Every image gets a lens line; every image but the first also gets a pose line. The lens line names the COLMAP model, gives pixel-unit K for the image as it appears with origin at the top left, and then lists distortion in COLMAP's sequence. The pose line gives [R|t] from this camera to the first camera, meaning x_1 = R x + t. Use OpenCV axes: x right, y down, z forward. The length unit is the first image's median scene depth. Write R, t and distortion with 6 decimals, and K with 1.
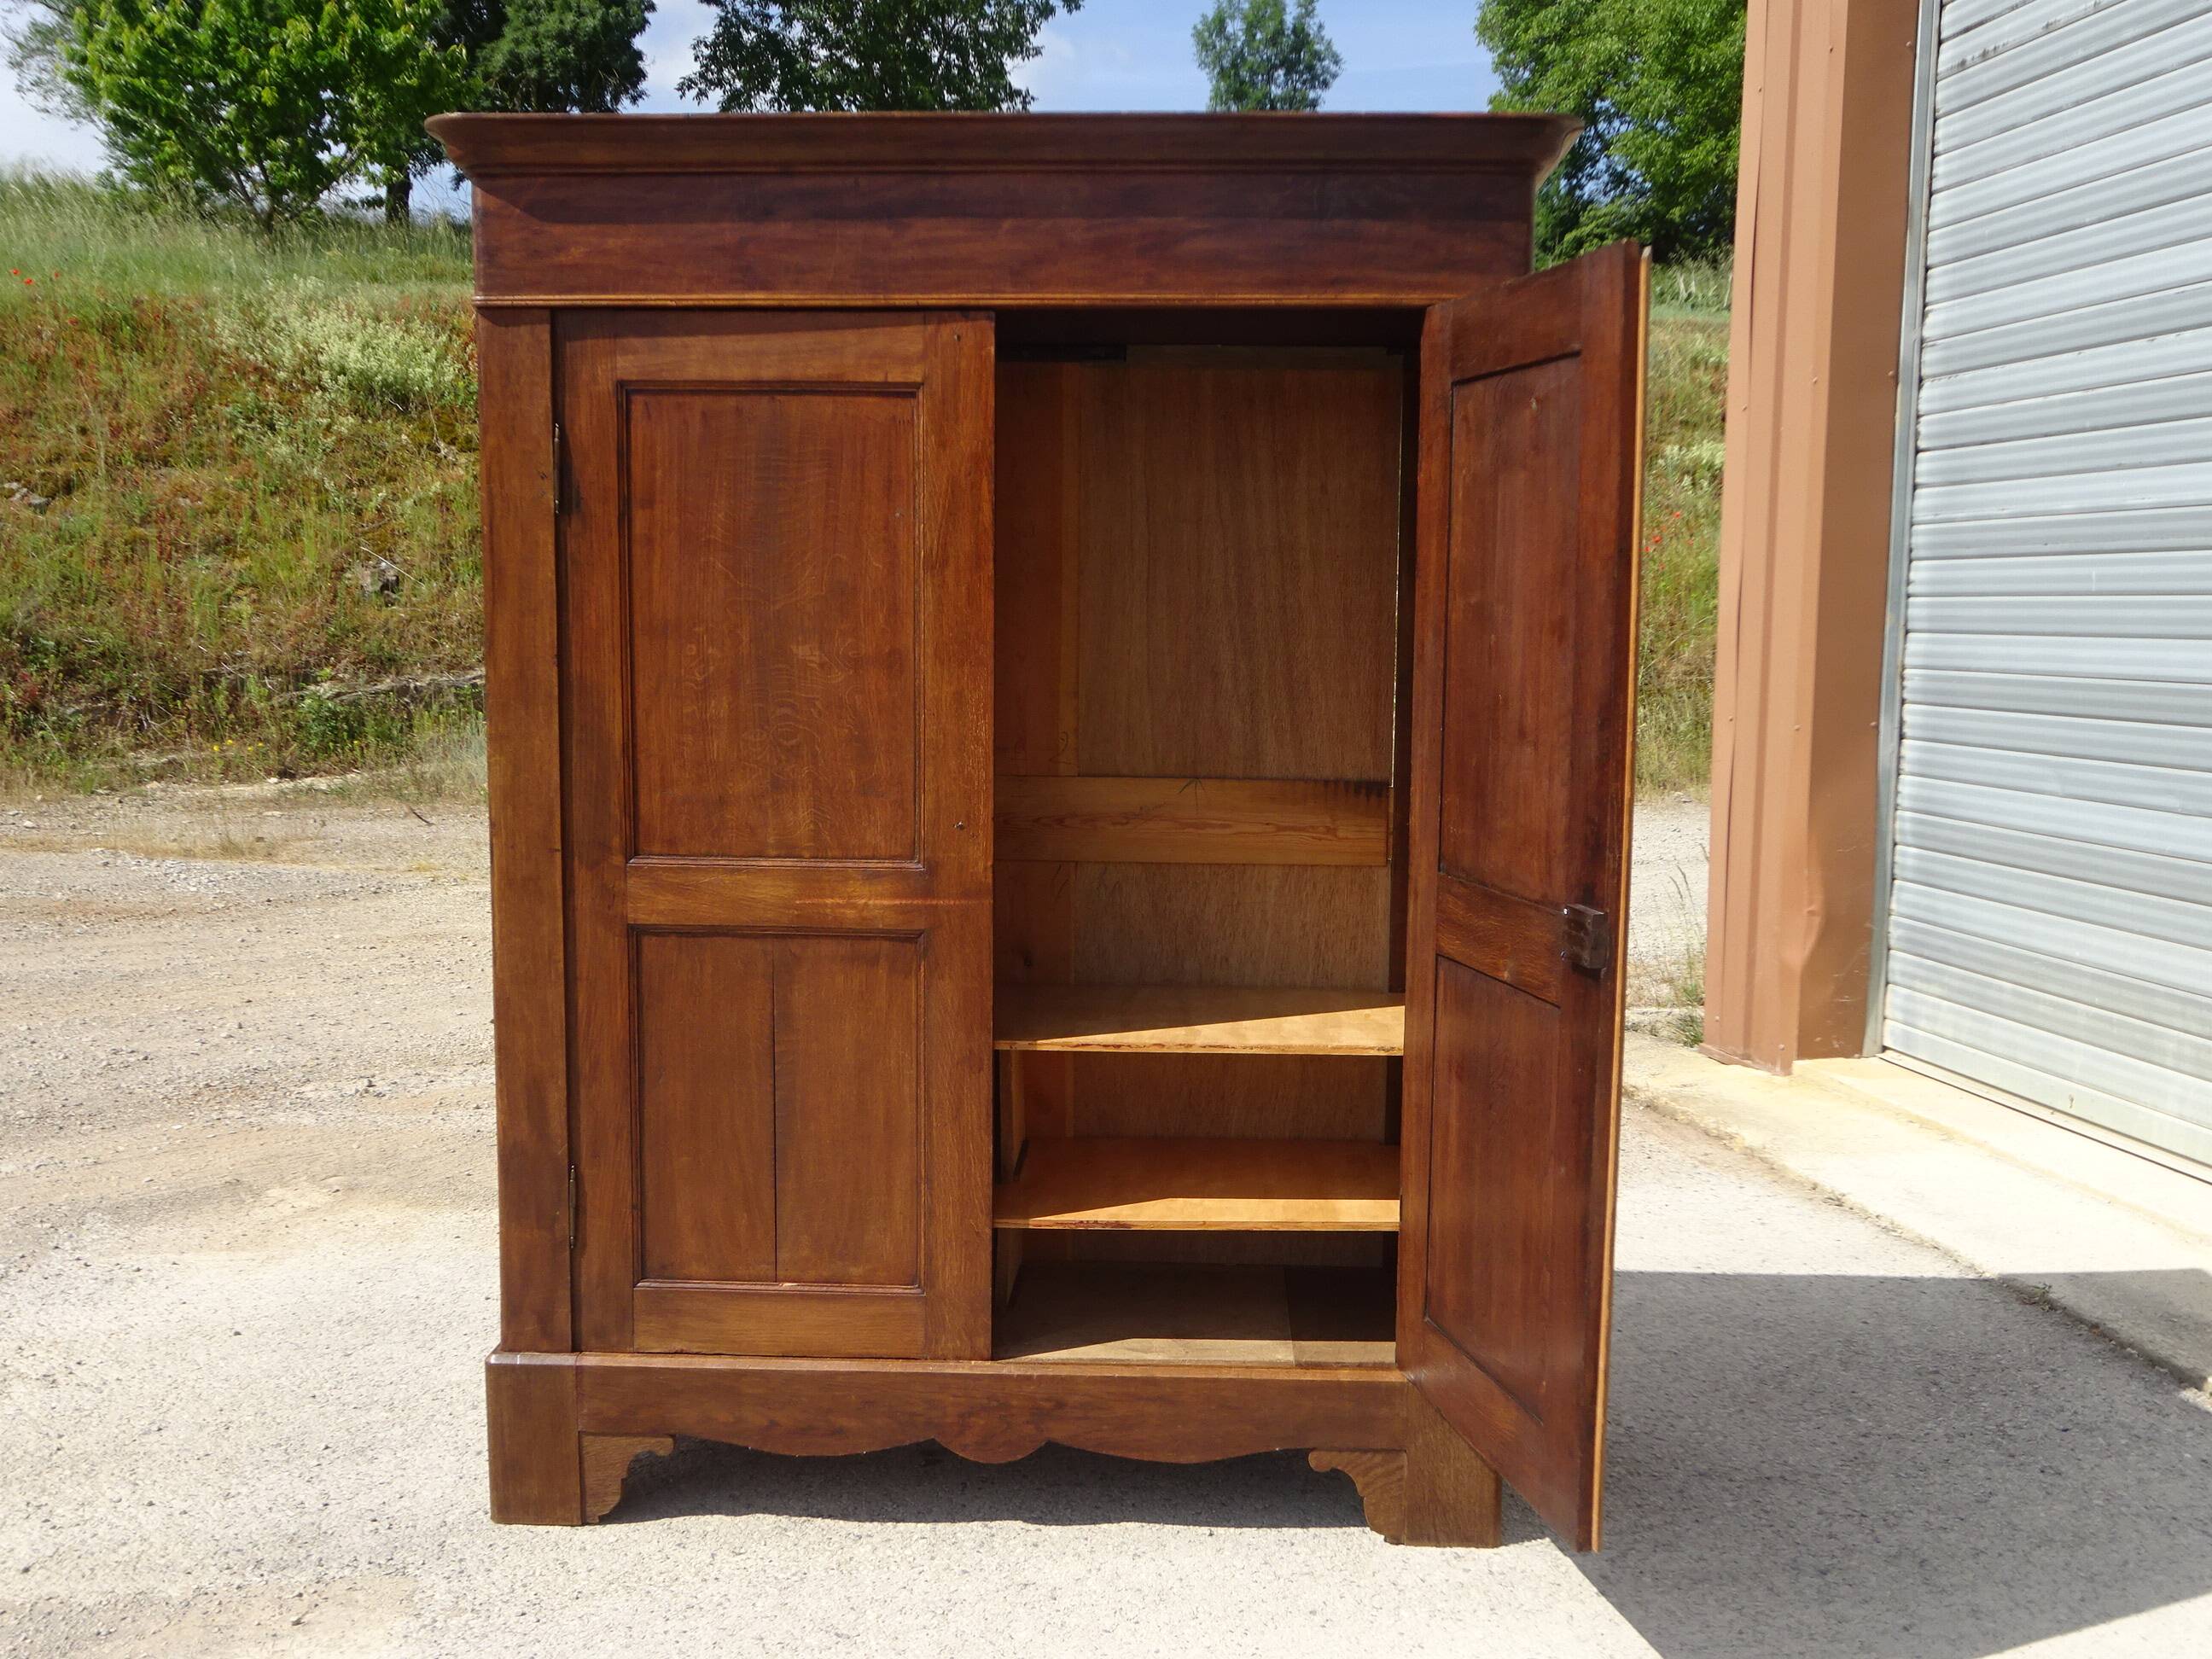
lens RADIAL K [[2157.7, 0, 1117.5], [0, 2157.7, 815.2], [0, 0, 1]] dist [0.006556, 0.000000]
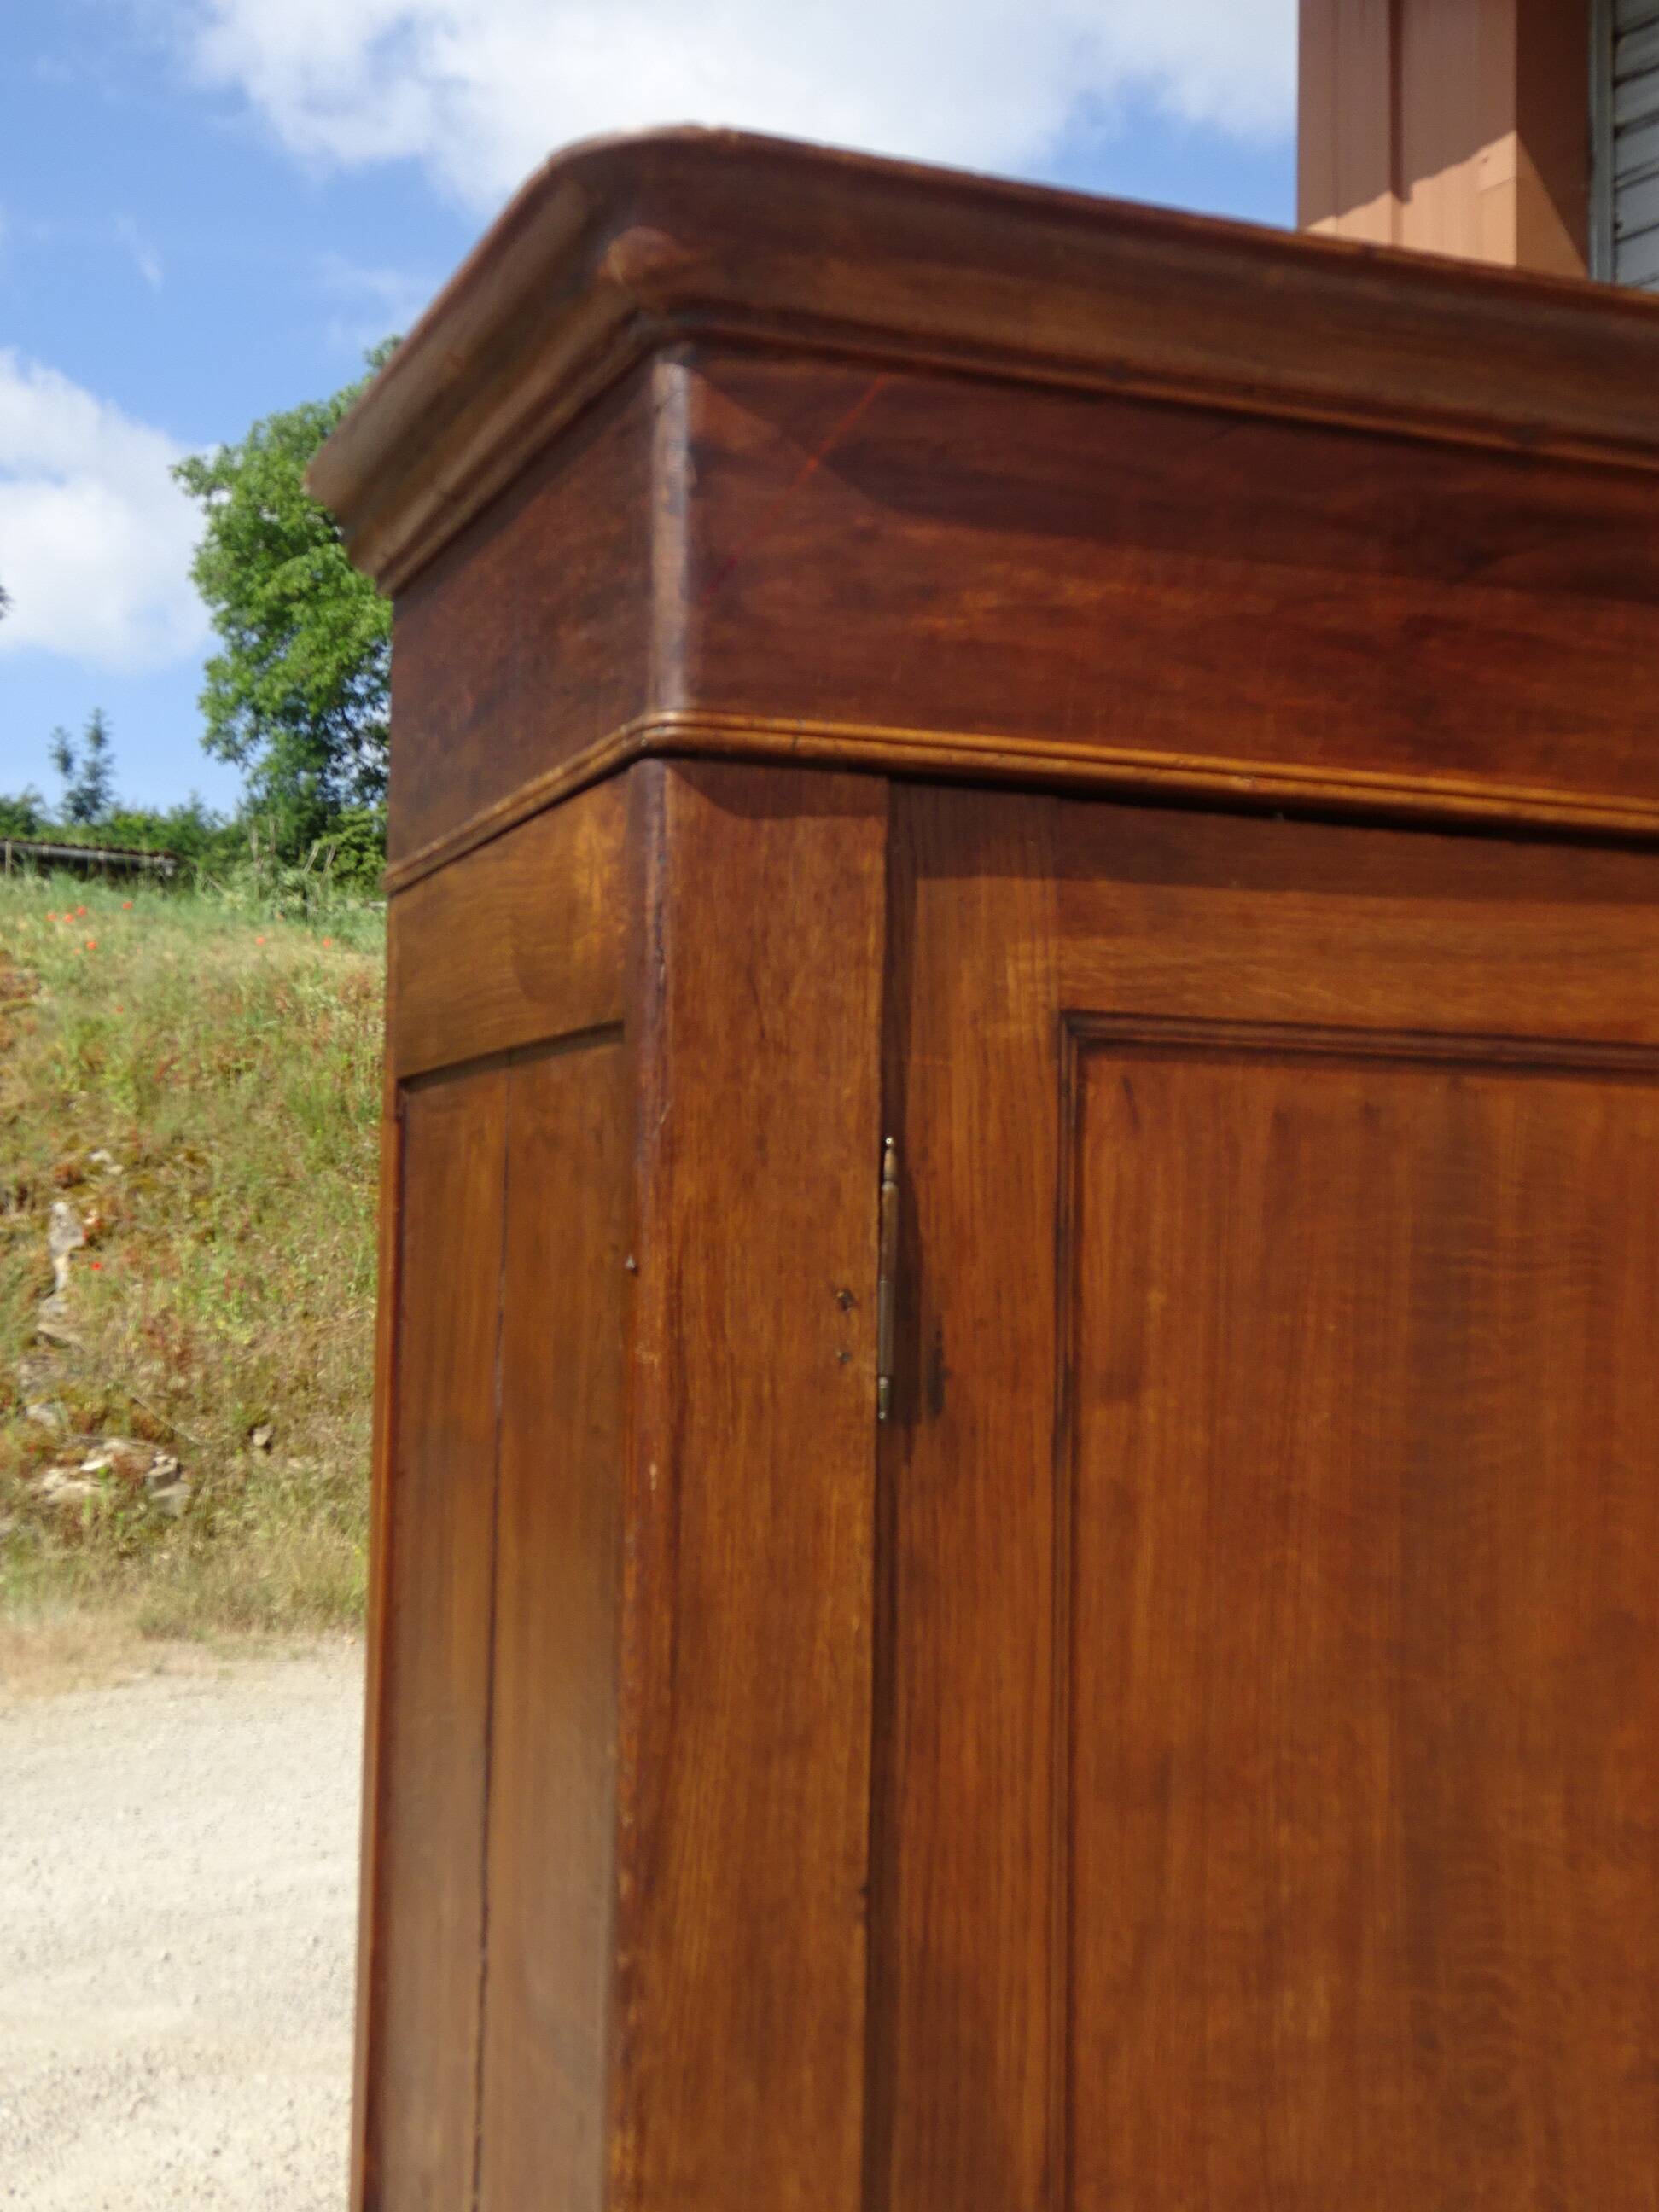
lens RADIAL K [[2807.0, 0, 824.3], [0, 2807.0, 1108.8], [0, 0, 1]] dist [0.017567, 0.000000]
pose [[0.915227, 0.034268, 0.401479, -0.417918], [0.033796, 0.986338, -0.161230, -0.116017], [-0.401519, 0.161130, 0.901565, 0.616879]]
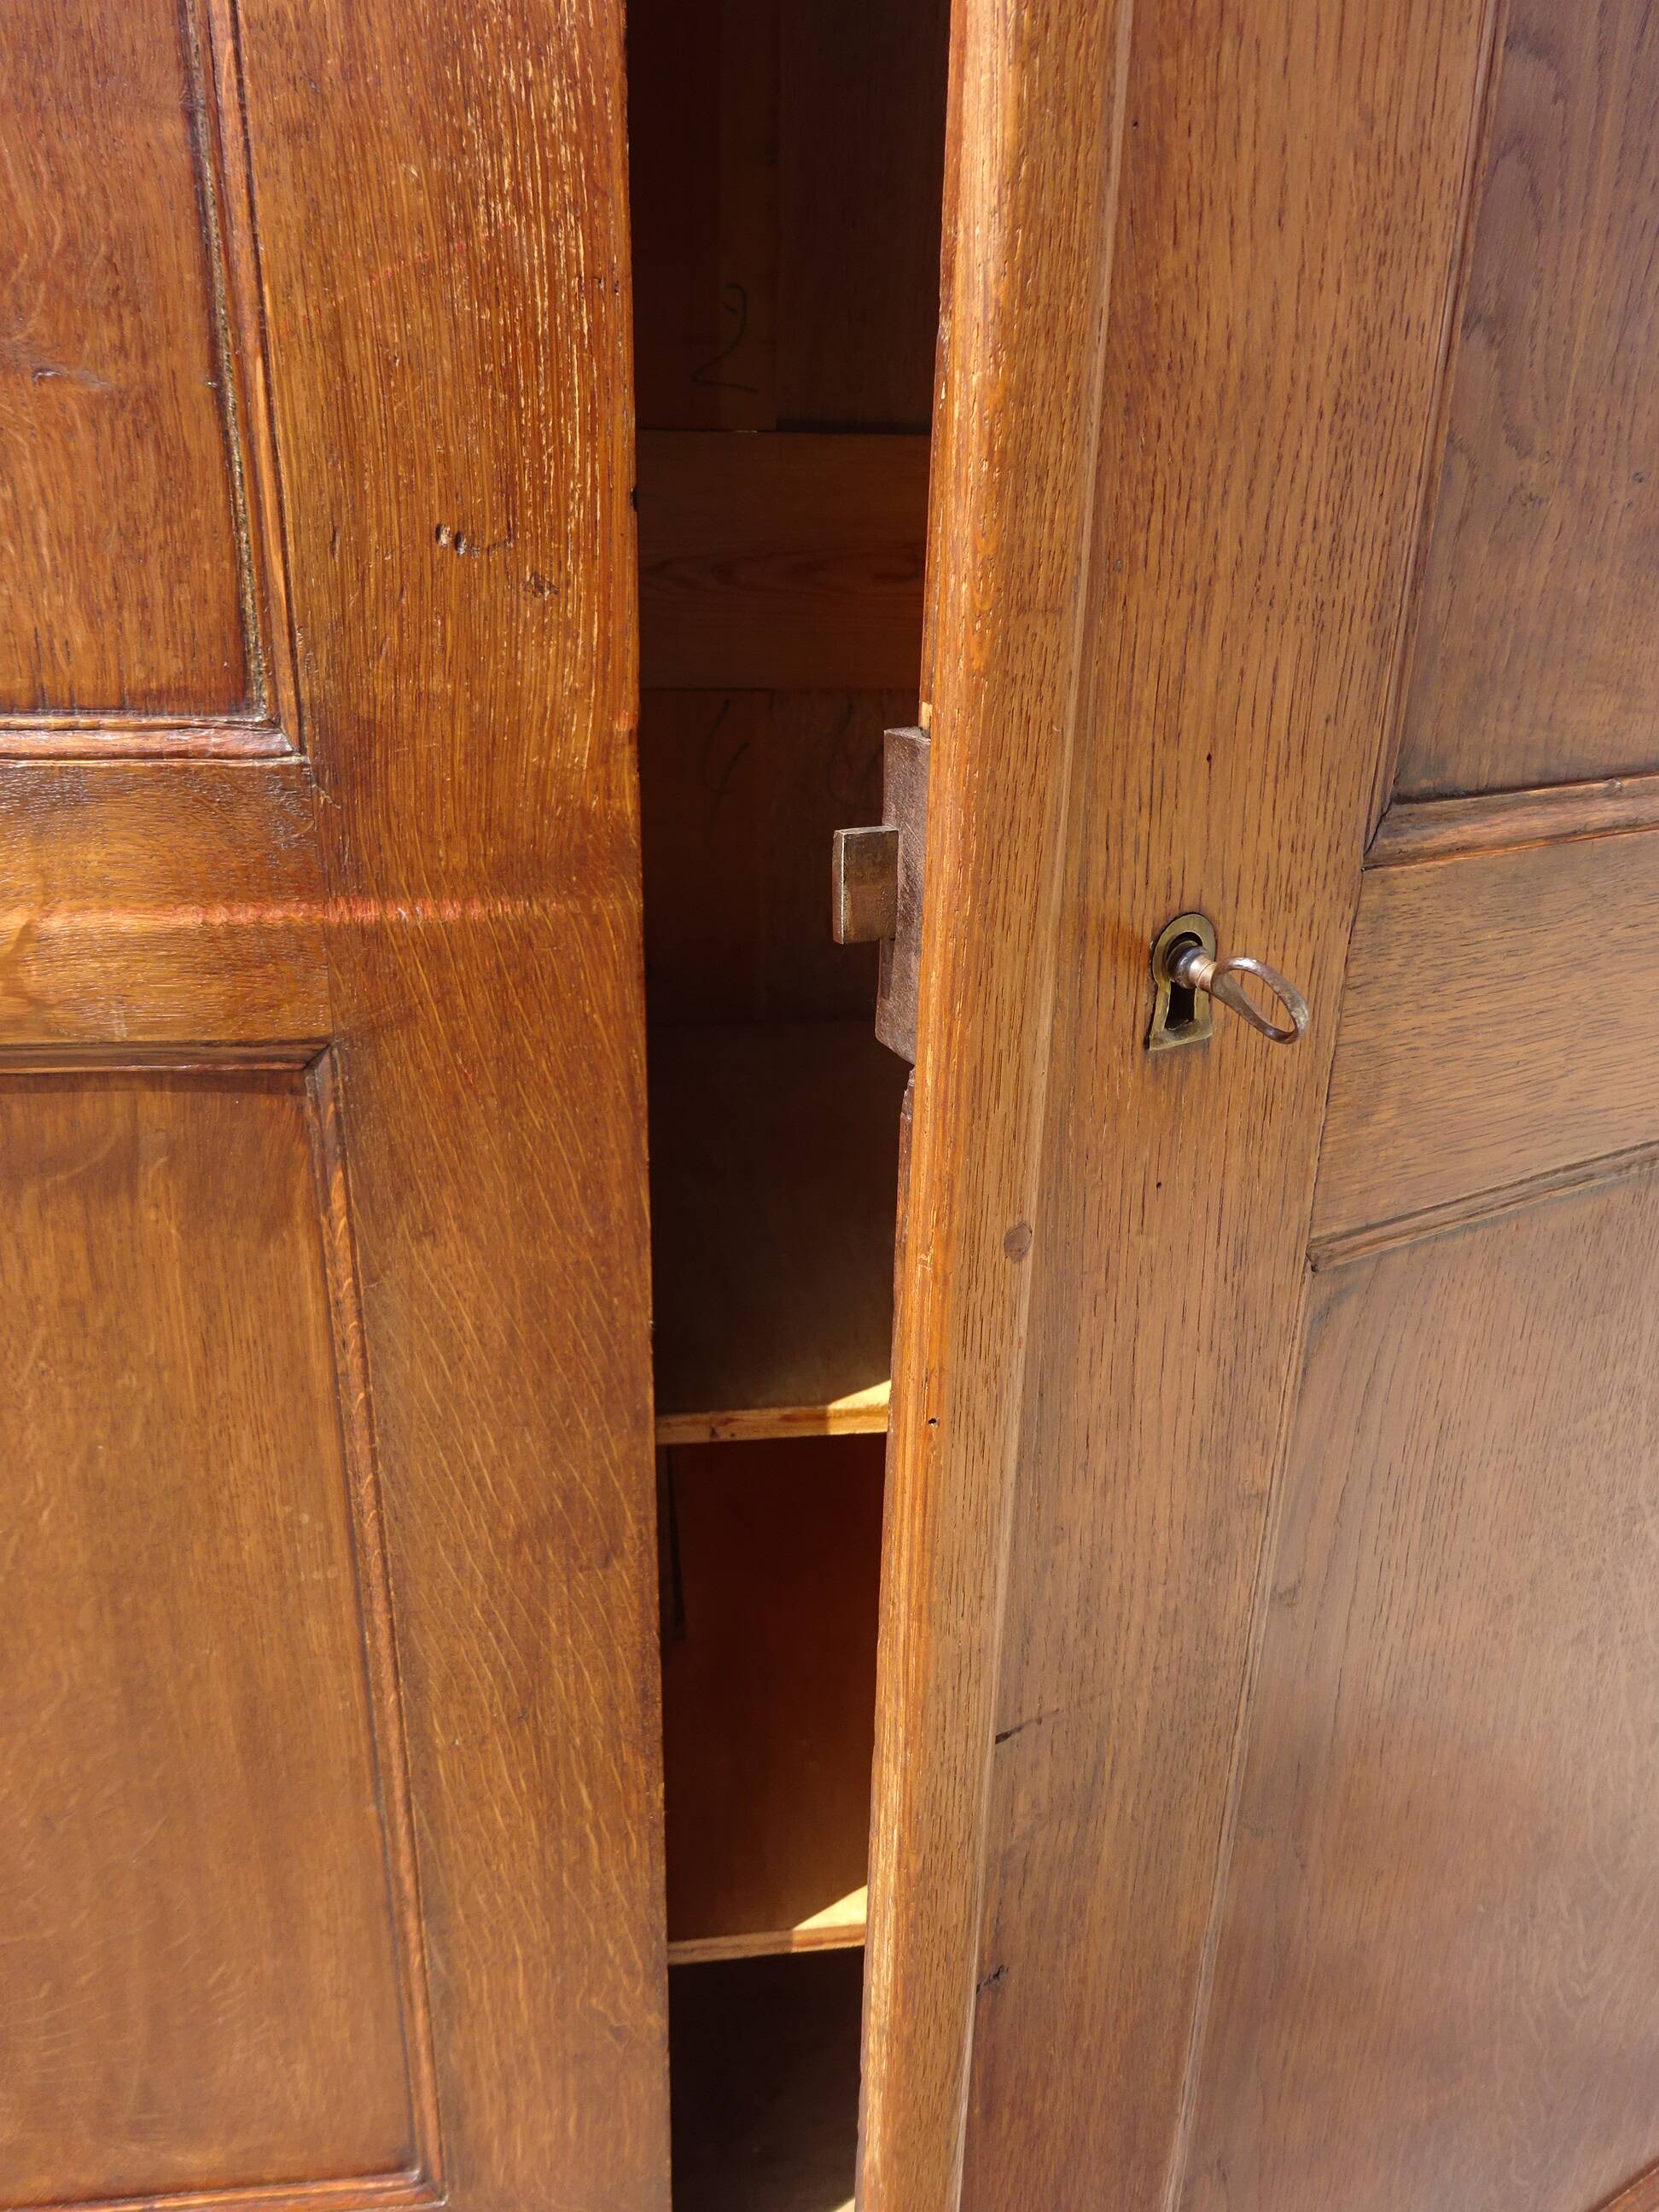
lens RADIAL K [[1713.5, 0, 824.6], [0, 1713.5, 1115.6], [0, 0, 1]] dist [0.005061, 0.008161]
pose [[0.986696, -0.053614, 0.153479, -0.066461], [0.009251, 0.961043, 0.276243, 0.012720], [-0.162311, -0.271148, 0.948754, 0.815106]]
